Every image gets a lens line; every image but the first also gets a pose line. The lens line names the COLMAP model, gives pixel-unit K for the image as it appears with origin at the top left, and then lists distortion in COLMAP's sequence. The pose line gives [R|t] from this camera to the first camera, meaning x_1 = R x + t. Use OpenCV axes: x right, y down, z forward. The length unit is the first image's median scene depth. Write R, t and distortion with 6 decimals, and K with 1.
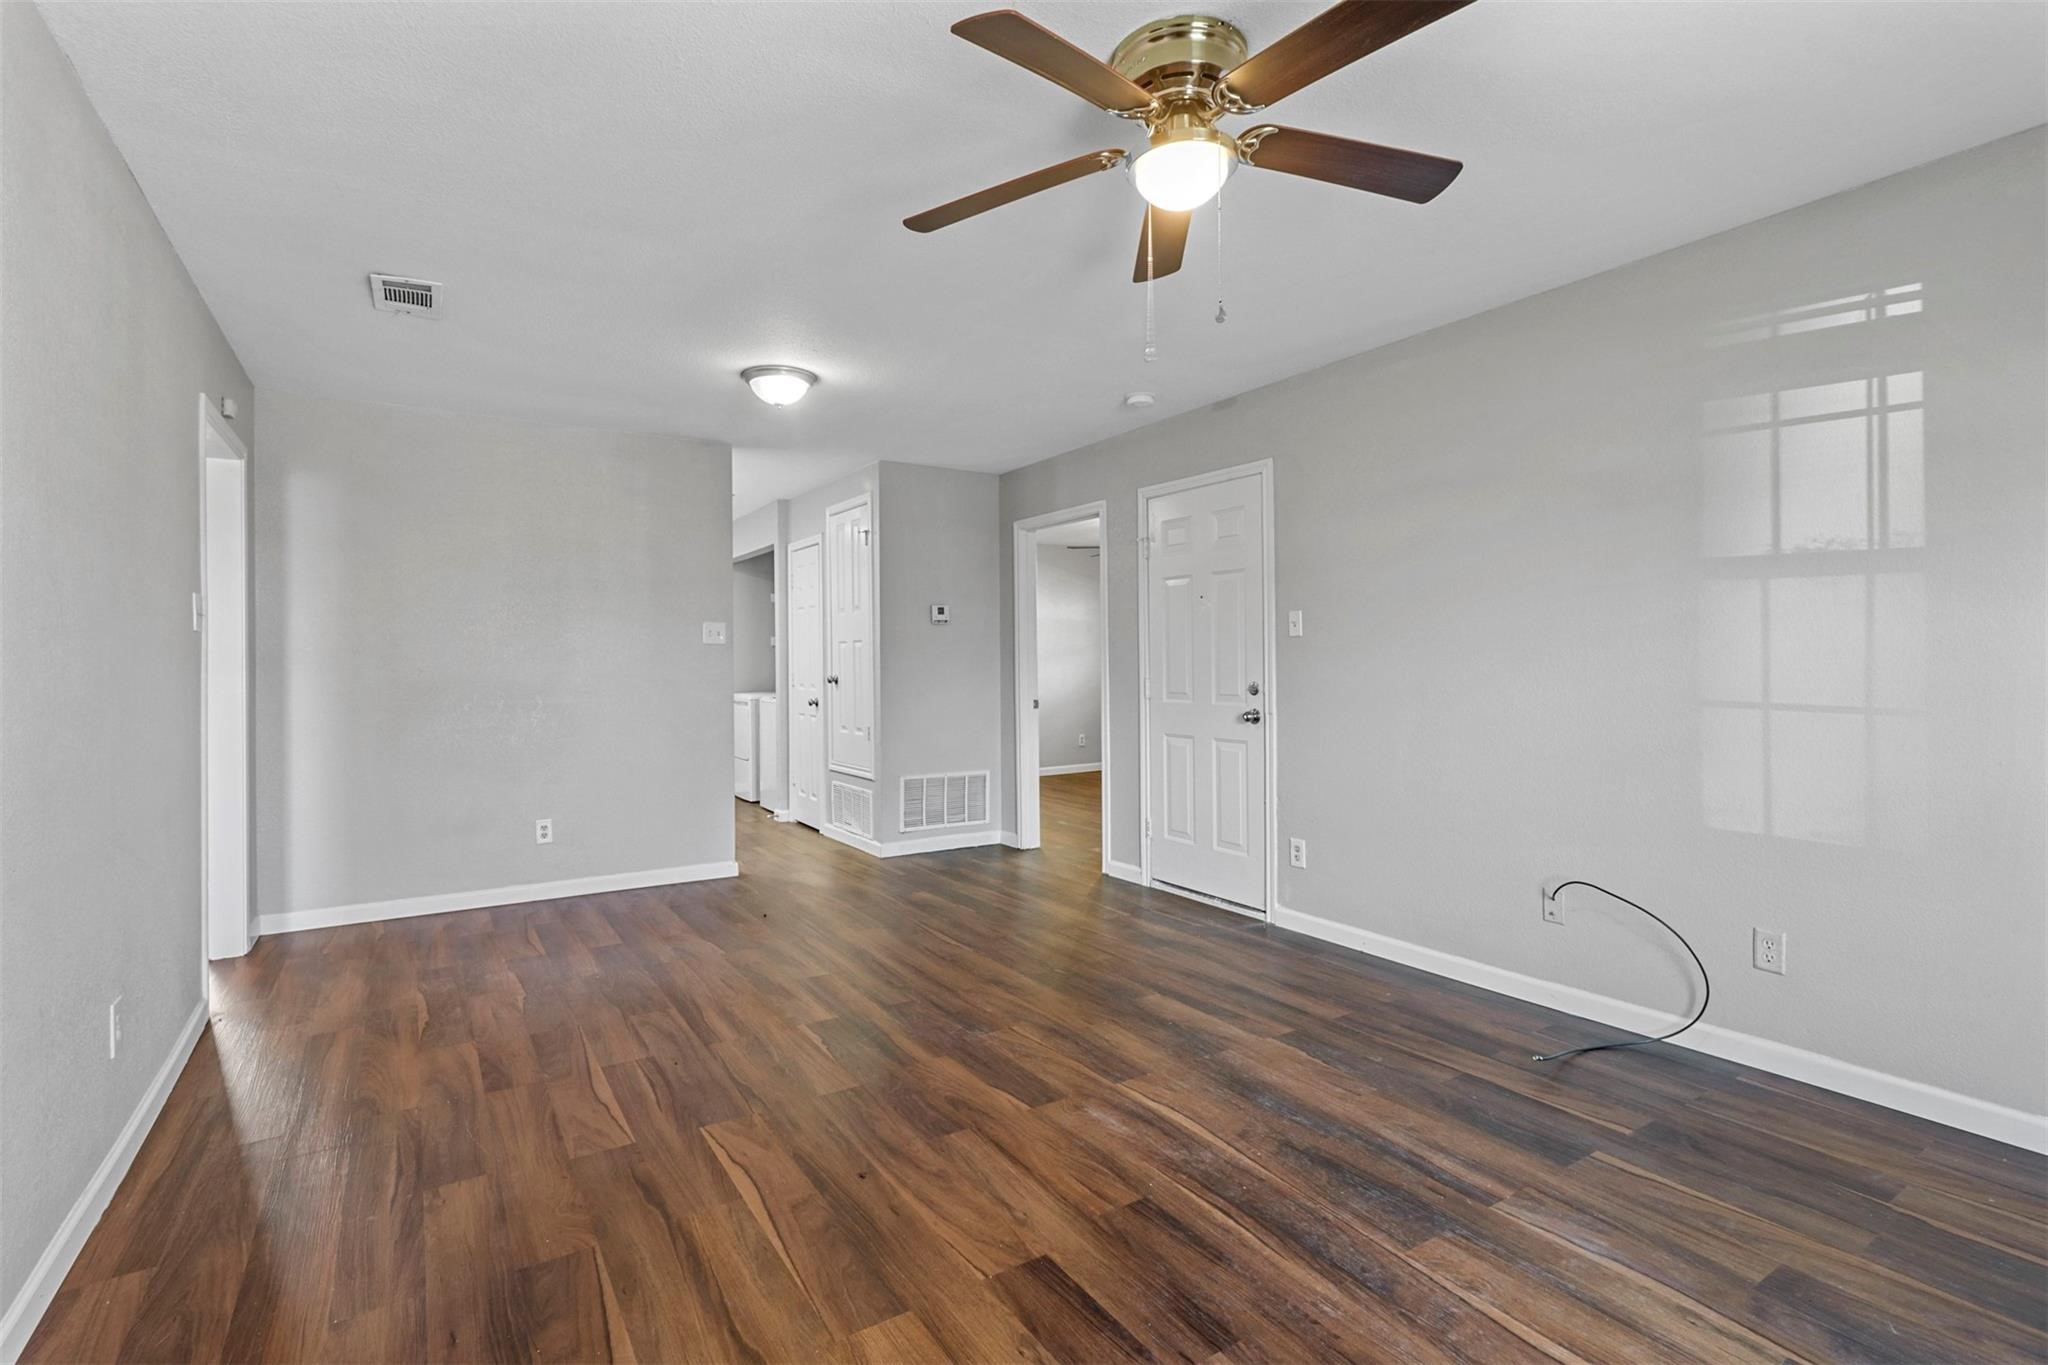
lens RADIAL K [[945.6, 0, 1016.8], [0, 945.6, 655.4], [0, 0, 1]] dist [0.002540, -0.000032]
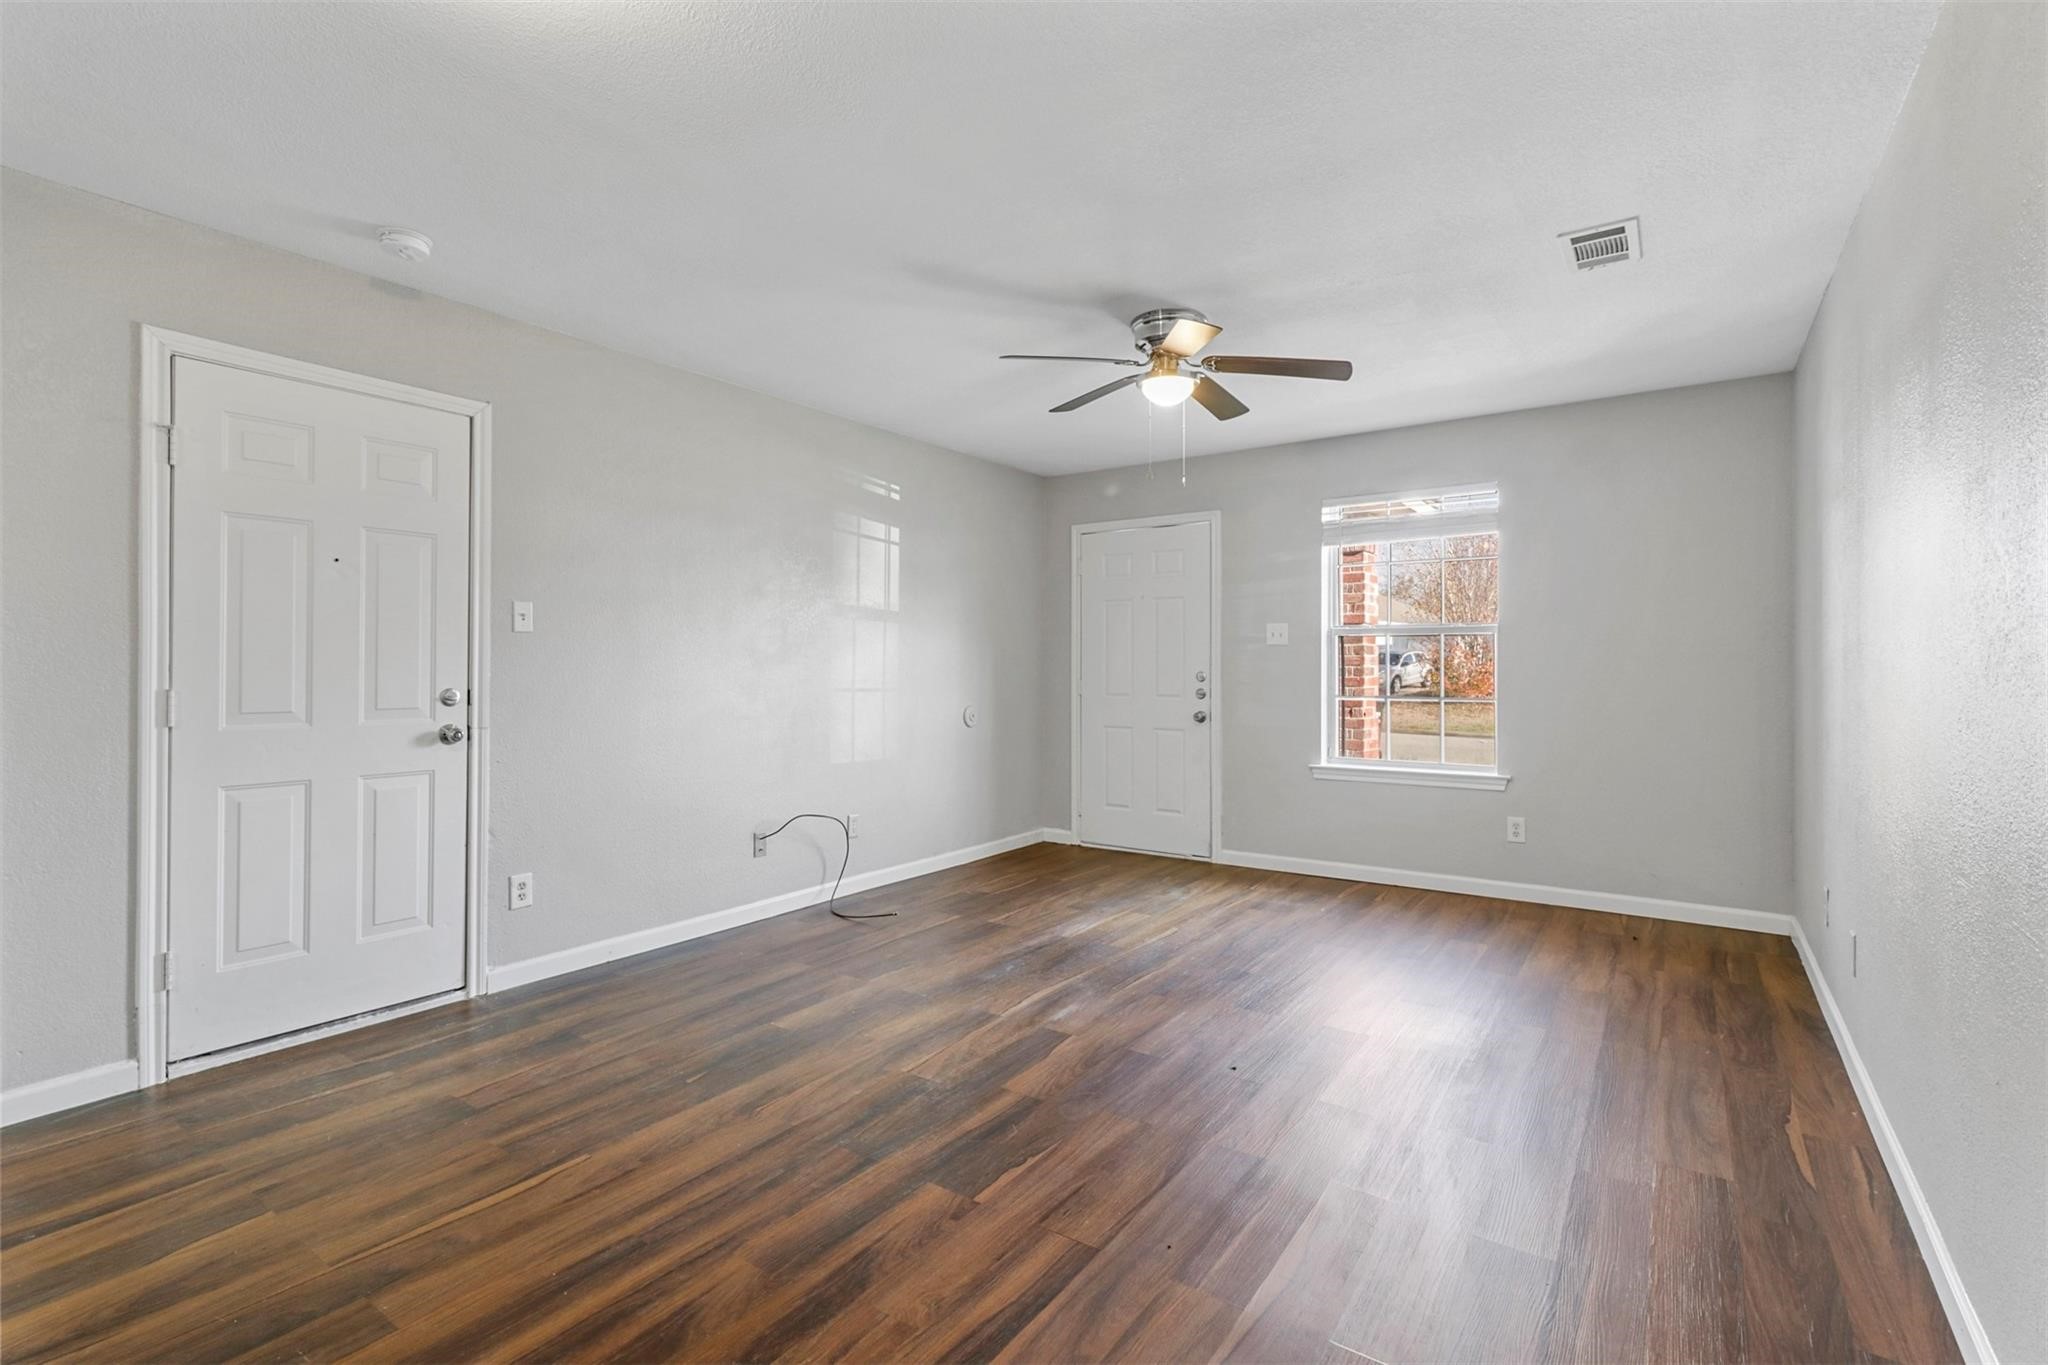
lens RADIAL K [[919.1, 0, 1018.4], [0, 919.1, 666.1], [0, 0, 1]] dist [0.001980, 0.000237]
pose [[-0.373044, 0.004382, 0.927803, -0.851063], [-0.009966, 0.999912, -0.008730, 0.018102], [-0.927760, -0.012504, -0.372968, 1.229458]]
